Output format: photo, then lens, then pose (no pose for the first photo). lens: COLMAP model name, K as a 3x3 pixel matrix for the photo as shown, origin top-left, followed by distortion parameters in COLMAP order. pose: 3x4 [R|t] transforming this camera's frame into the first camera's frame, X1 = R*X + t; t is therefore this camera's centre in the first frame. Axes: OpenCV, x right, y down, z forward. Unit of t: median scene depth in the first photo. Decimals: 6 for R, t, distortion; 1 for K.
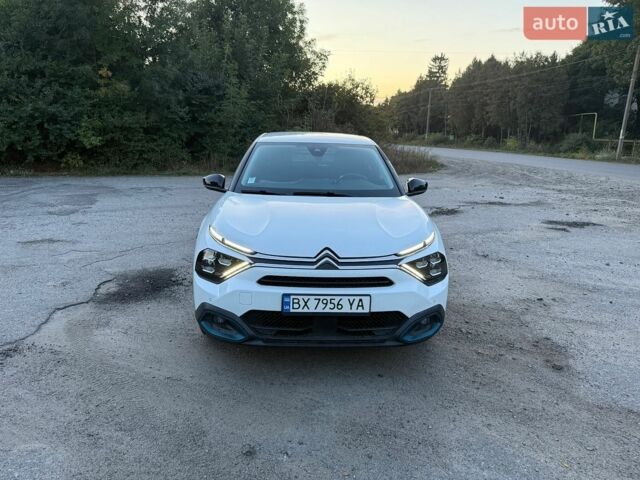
lens RADIAL K [[459.9, 0, 322.8], [0, 459.9, 239.3], [0, 0, 1]] dist [0.001928, -0.005495]
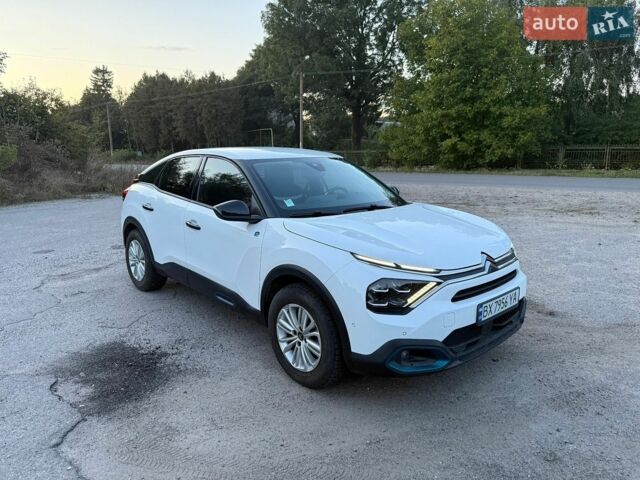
lens RADIAL K [[441.4, 0, 323.9], [0, 441.4, 257.2], [0, 0, 1]] dist [0.045642, -0.064886]
pose [[0.765359, -0.181686, 0.617427, -0.062353], [0.173354, 0.982068, 0.074098, -0.007527], [-0.619818, 0.050321, 0.783130, 0.030759]]
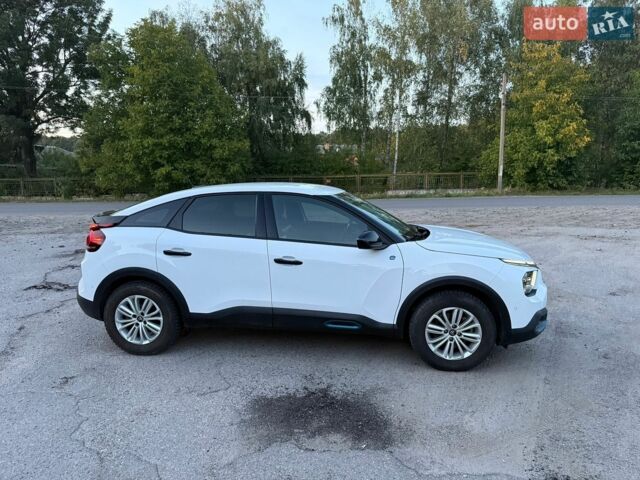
lens RADIAL K [[441.4, 0, 323.9], [0, 441.4, 257.2], [0, 0, 1]] dist [0.045642, -0.064886]
pose [[0.159014, -0.205695, 0.965611, -0.112471], [0.234048, 0.958029, 0.165538, -0.026369], [-0.959133, 0.199676, 0.200482, 0.094566]]
